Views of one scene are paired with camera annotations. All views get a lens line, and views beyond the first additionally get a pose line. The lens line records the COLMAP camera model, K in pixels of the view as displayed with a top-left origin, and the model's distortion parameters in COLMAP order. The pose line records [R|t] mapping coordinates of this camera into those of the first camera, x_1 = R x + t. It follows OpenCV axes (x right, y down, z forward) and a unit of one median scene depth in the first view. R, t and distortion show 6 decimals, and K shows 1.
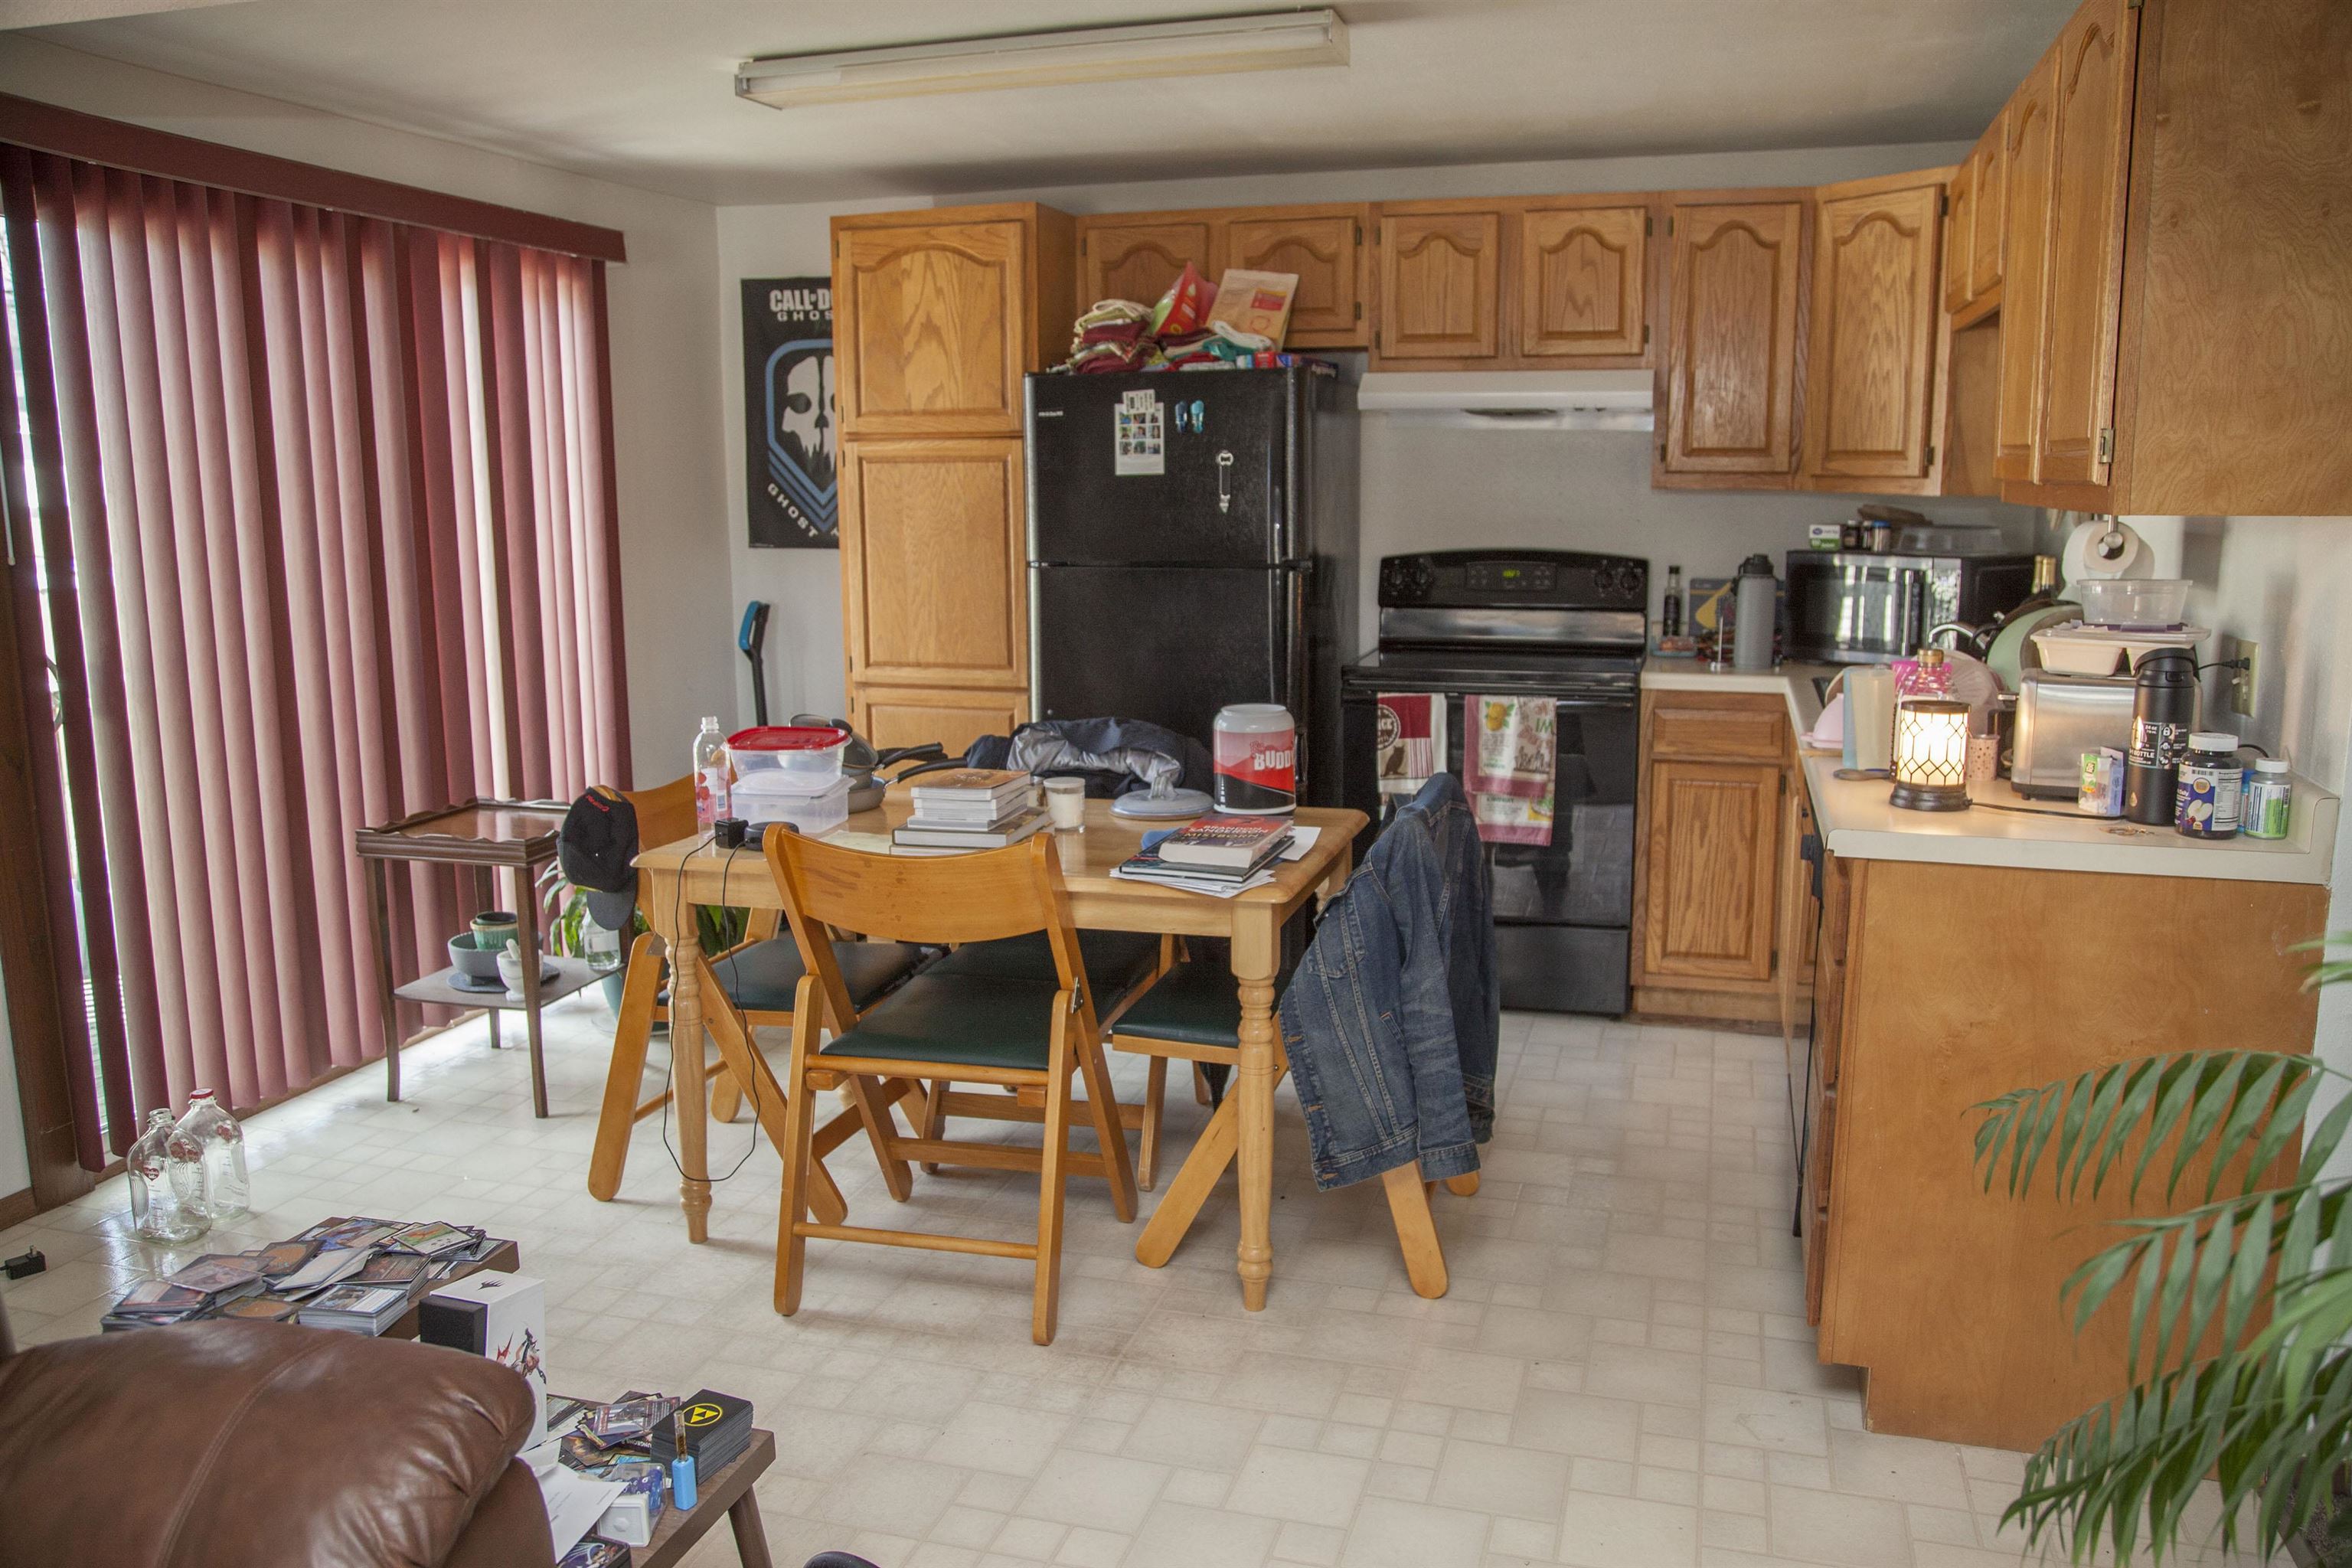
lens RADIAL K [[1770.1, 0, 1260.5], [0, 1770.1, 784.4], [0, 0, 1]] dist [-0.068601, 0.027932]
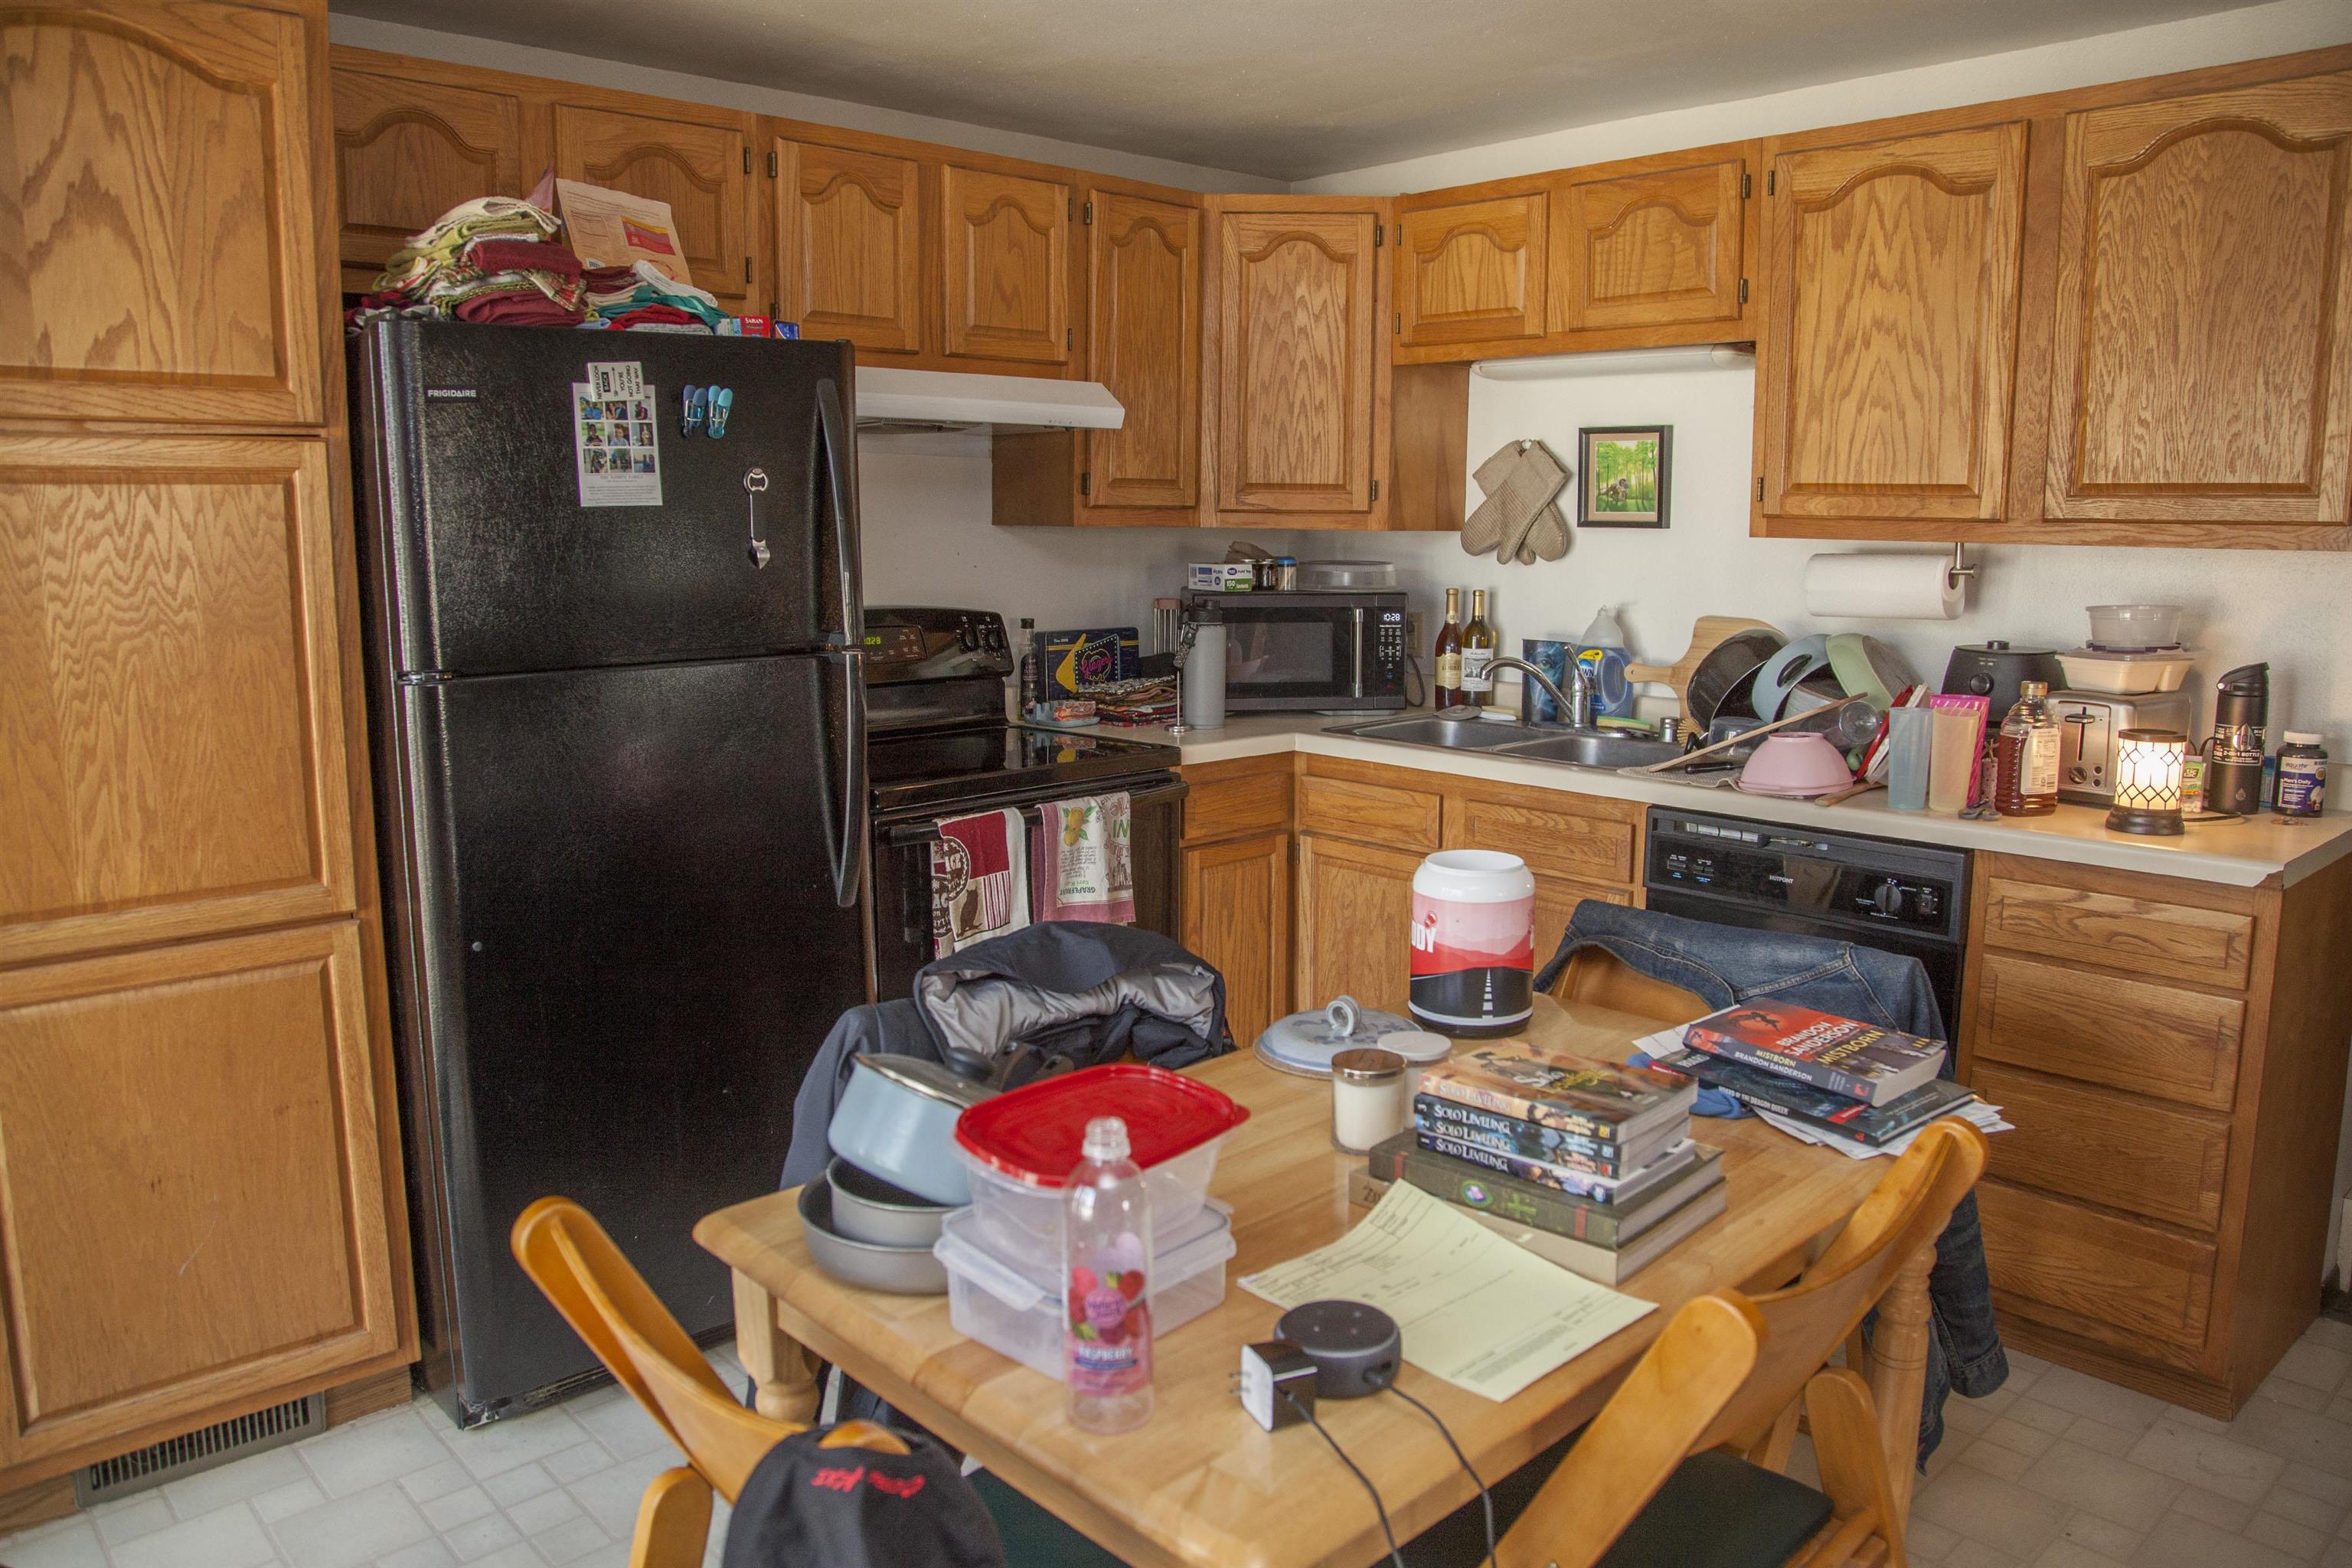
lens RADIAL K [[1659.2, 0, 1176.0], [0, 1659.2, 784.0], [0, 0, 1]] dist [-0.135607, 0.092892]
pose [[0.528938, -0.131144, 0.838467, -0.430176], [0.142472, 0.987688, 0.064606, -0.094631], [-0.836616, 0.085285, 0.541110, 0.568044]]
